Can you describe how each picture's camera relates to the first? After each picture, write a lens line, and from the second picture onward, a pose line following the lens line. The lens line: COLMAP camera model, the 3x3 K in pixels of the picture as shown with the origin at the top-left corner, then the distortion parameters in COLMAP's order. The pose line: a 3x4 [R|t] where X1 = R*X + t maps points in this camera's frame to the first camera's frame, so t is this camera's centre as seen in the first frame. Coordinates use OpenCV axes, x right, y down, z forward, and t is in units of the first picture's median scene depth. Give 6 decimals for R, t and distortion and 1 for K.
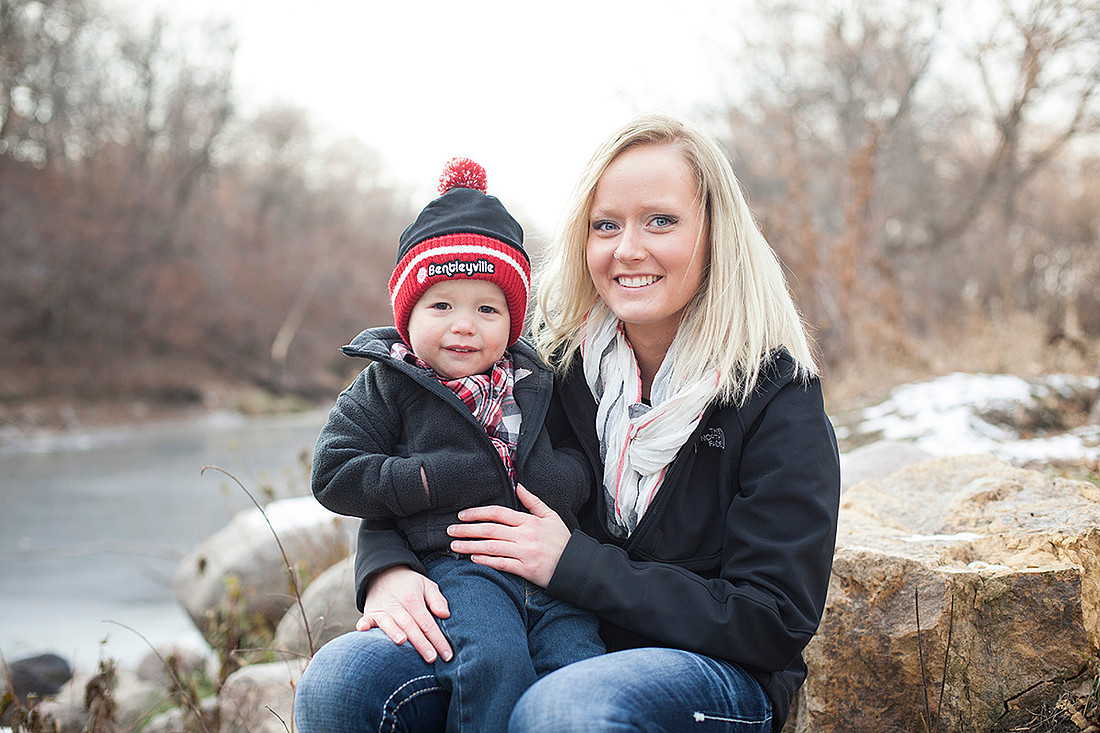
lens RADIAL K [[1586.9, 0, 550.0], [0, 1586.9, 366.5], [0, 0, 1]] dist [-0.079231, -0.030469]
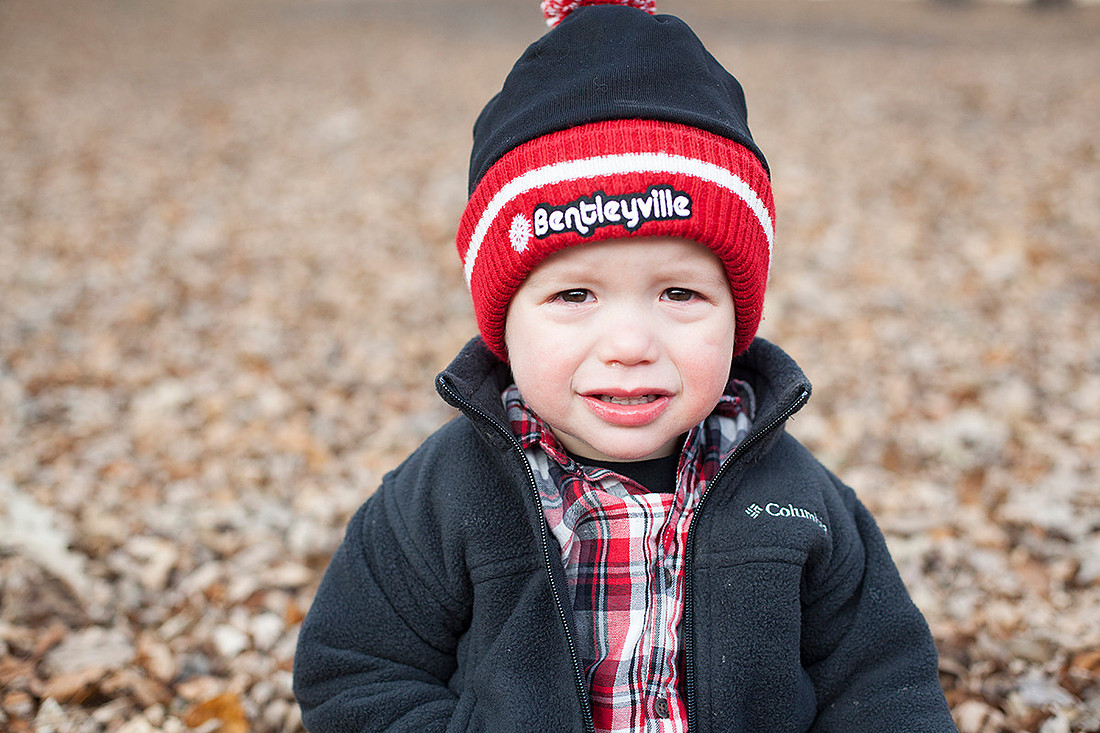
lens RADIAL K [[1586.9, 0, 550.0], [0, 1586.9, 366.5], [0, 0, 1]] dist [-0.079231, -0.030469]
pose [[0.989862, -0.072085, -0.122378, -0.023869], [0.090124, 0.984733, 0.148925, -0.085230], [0.109774, -0.158444, 0.981247, 0.584351]]
